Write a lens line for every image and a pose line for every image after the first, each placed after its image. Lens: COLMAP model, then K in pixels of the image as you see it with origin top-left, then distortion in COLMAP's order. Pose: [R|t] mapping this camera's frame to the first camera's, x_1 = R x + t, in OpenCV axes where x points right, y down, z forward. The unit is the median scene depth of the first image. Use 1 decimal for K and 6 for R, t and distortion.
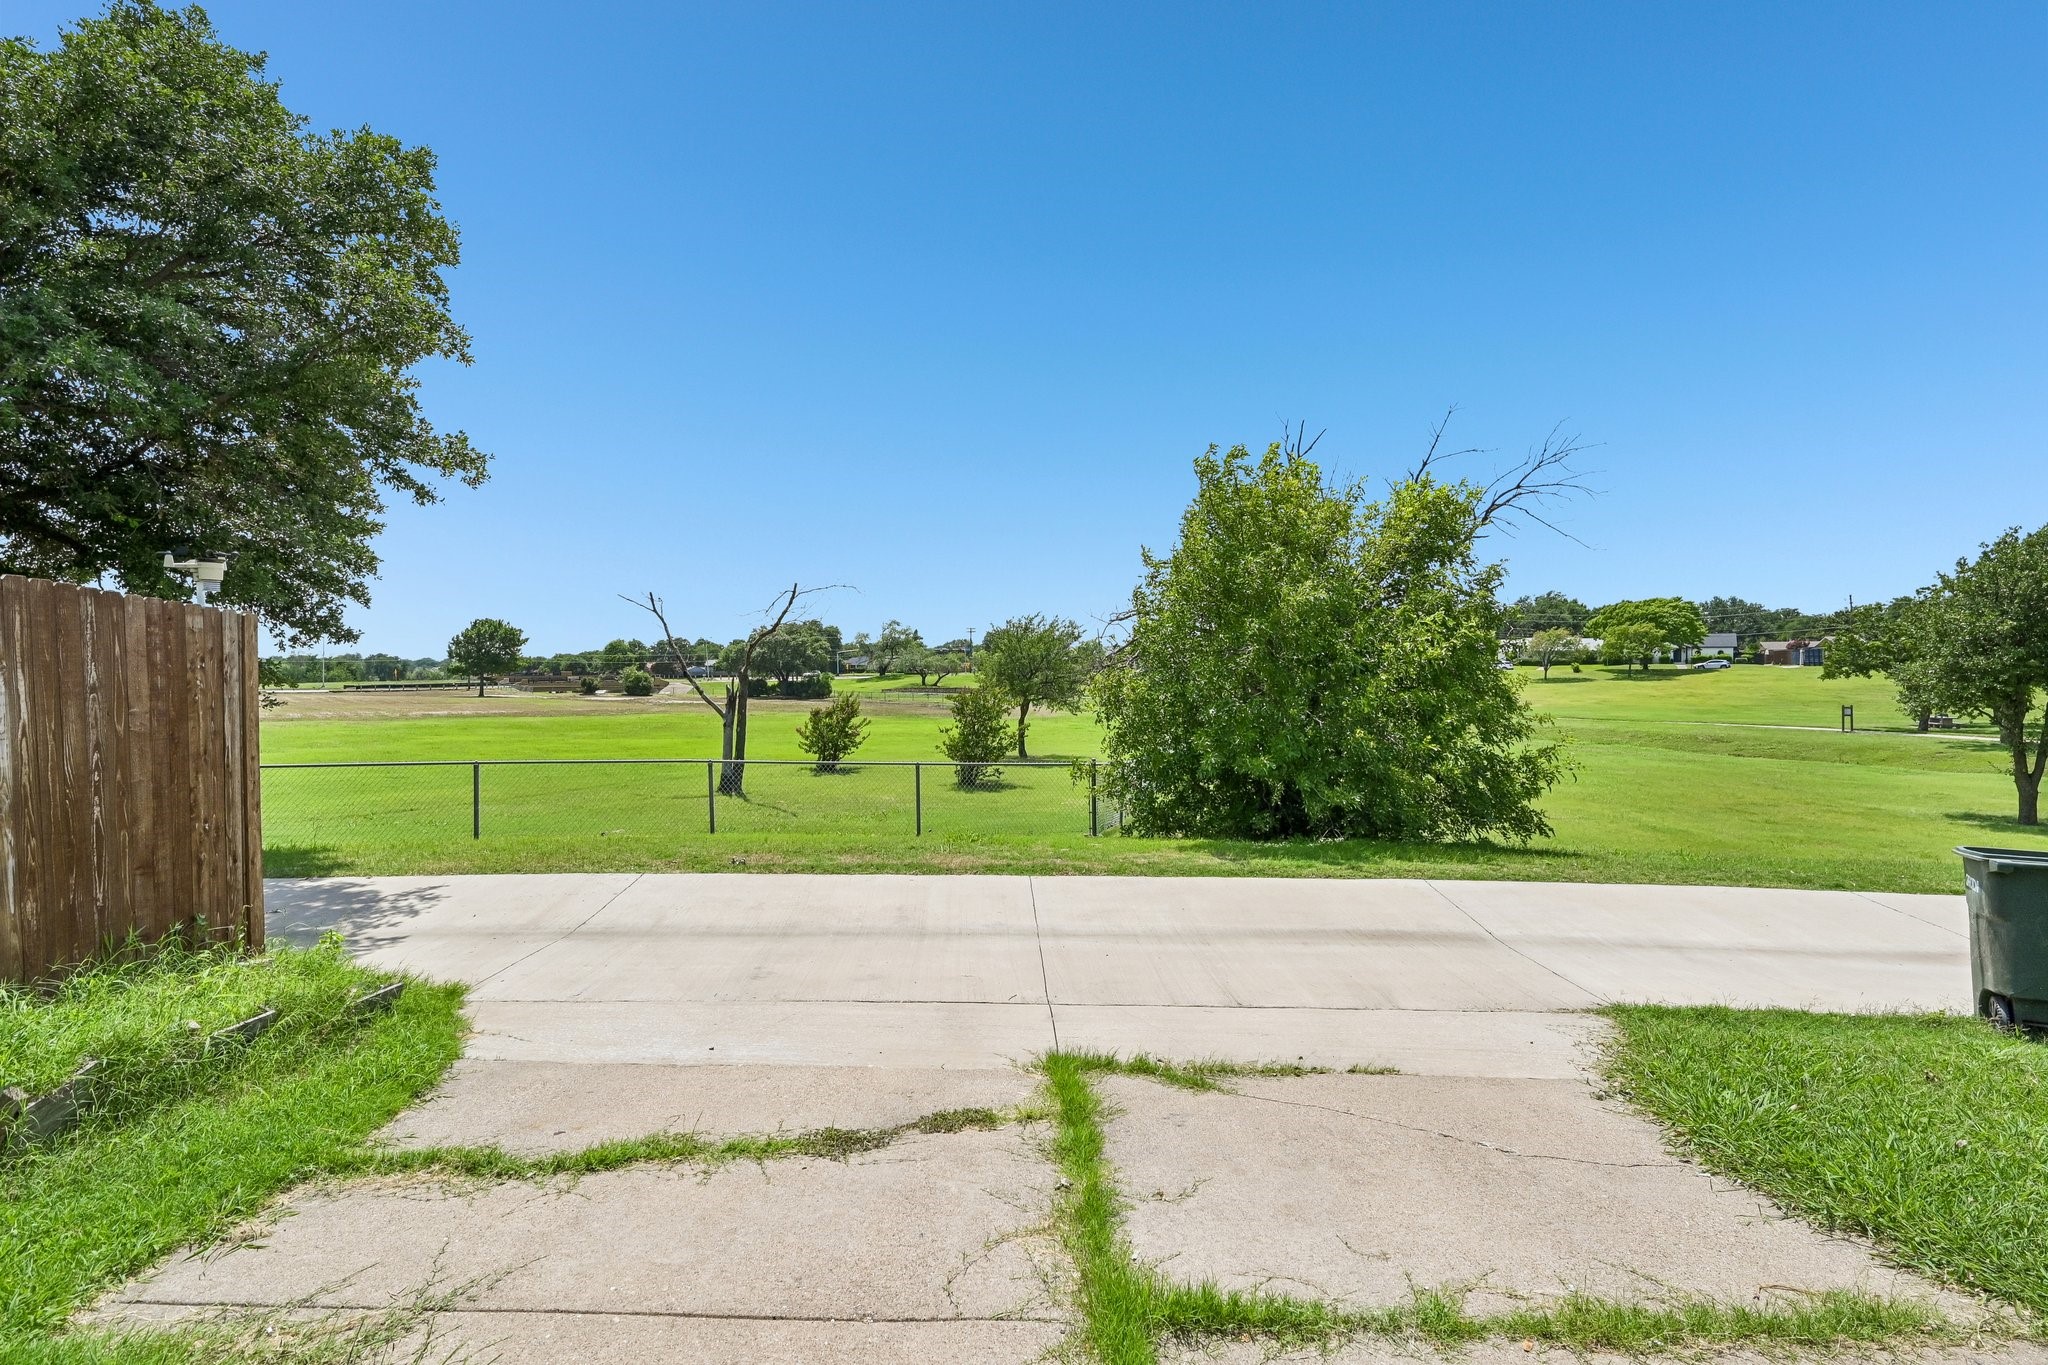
lens RADIAL K [[1020.8, 0, 1022.4], [0, 1020.8, 690.5], [0, 0, 1]] dist [0.000191, 0.001815]
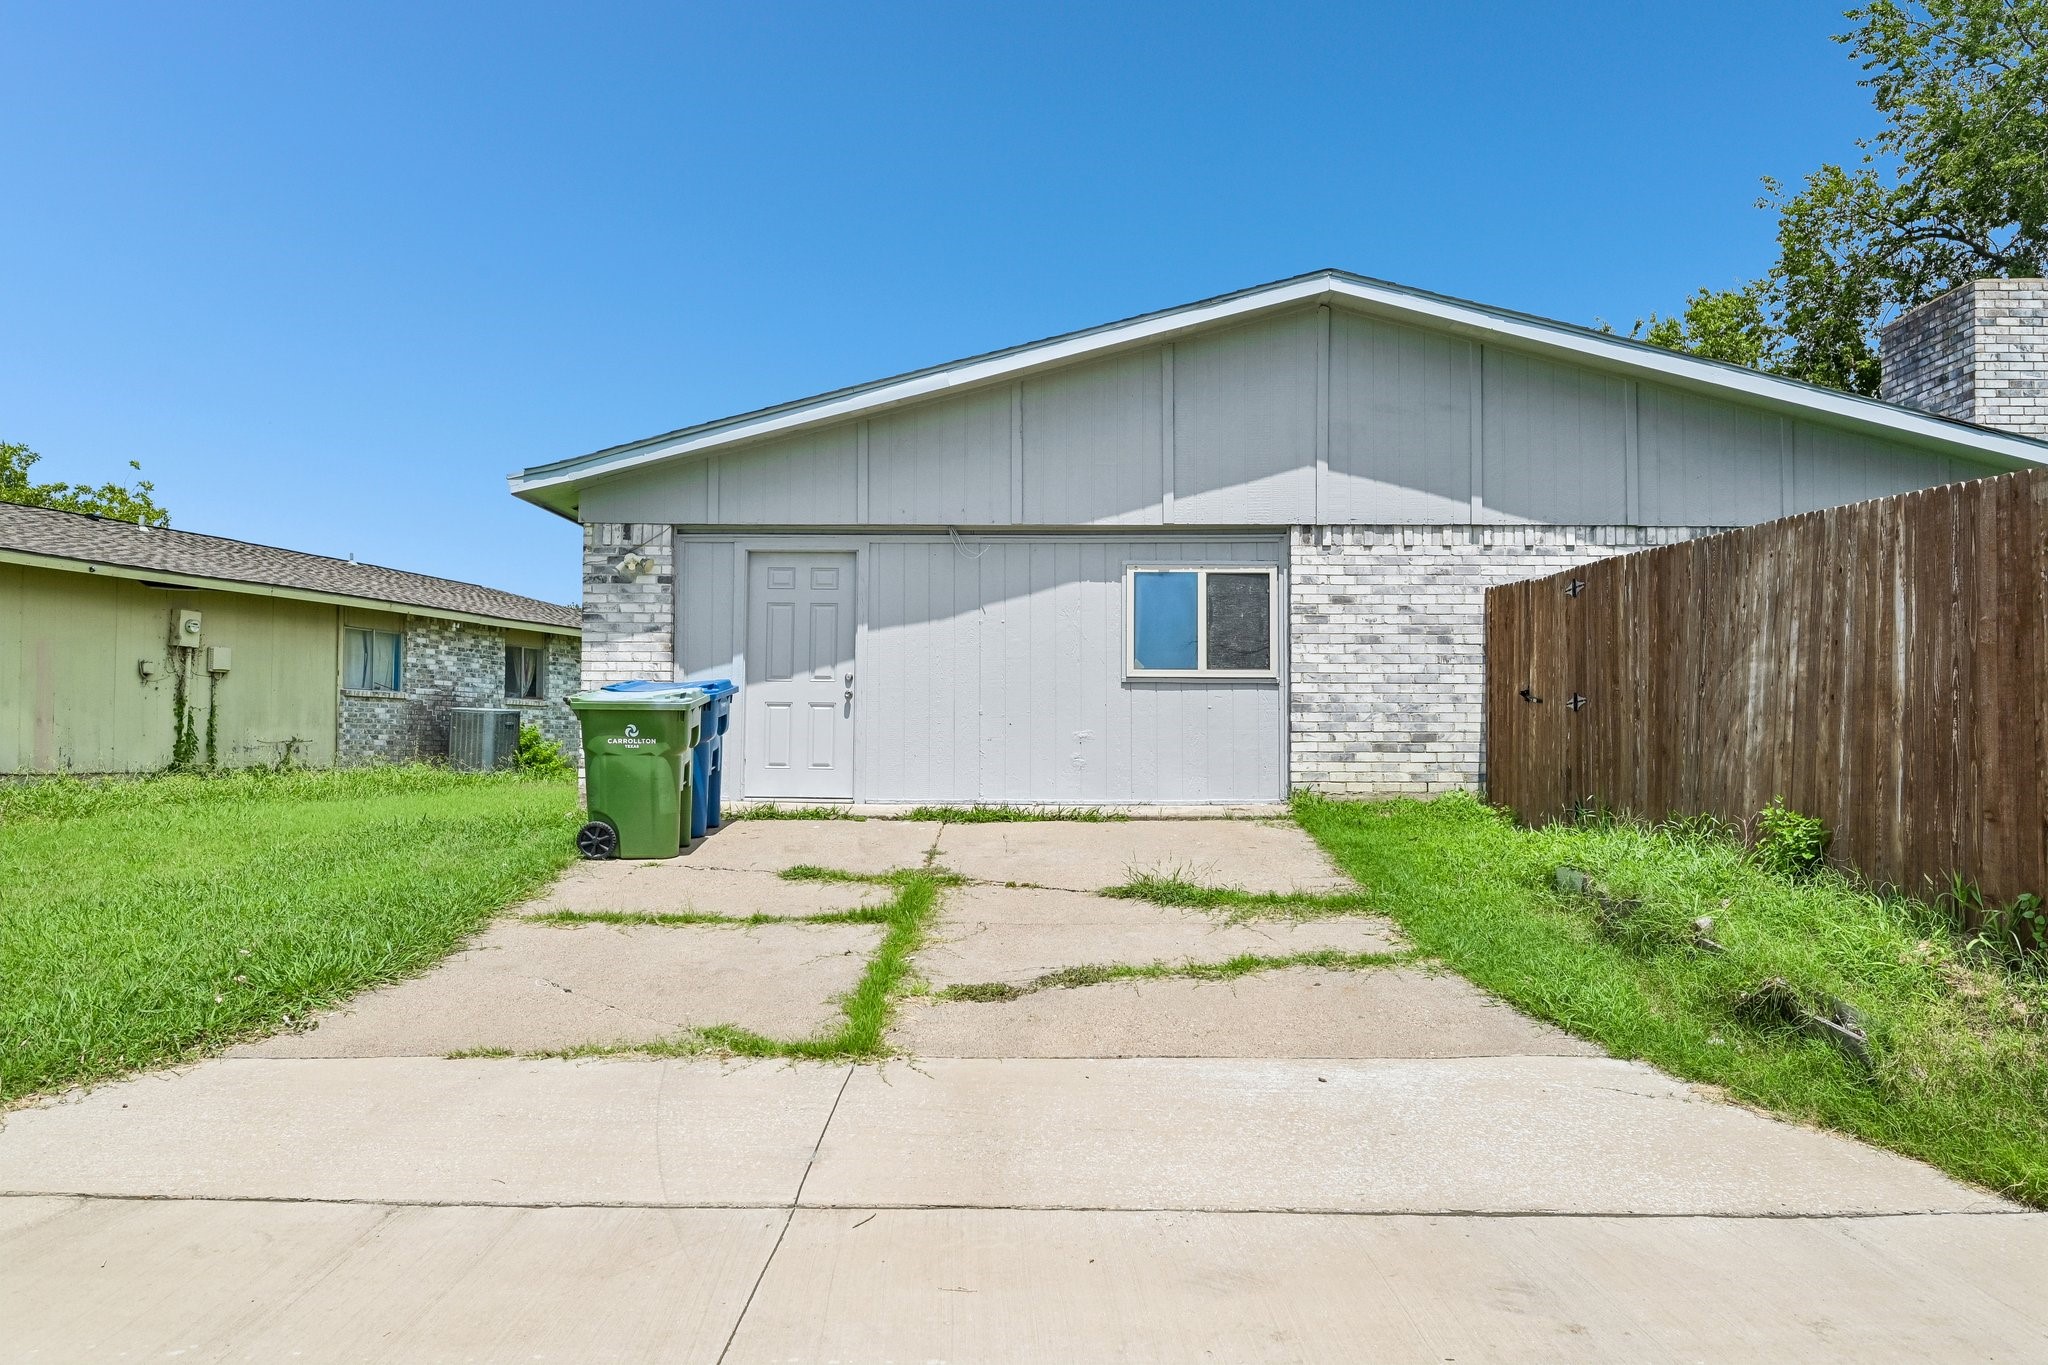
lens RADIAL K [[1482.1, 0, 1025.3], [0, 1482.1, 692.8], [0, 0, 1]] dist [-0.000656, -0.000151]
pose [[-0.999471, -0.000553, 0.032528, -0.135971], [-0.001281, 0.999749, -0.022356, 0.106413], [-0.032508, -0.022386, -0.999221, 2.206227]]
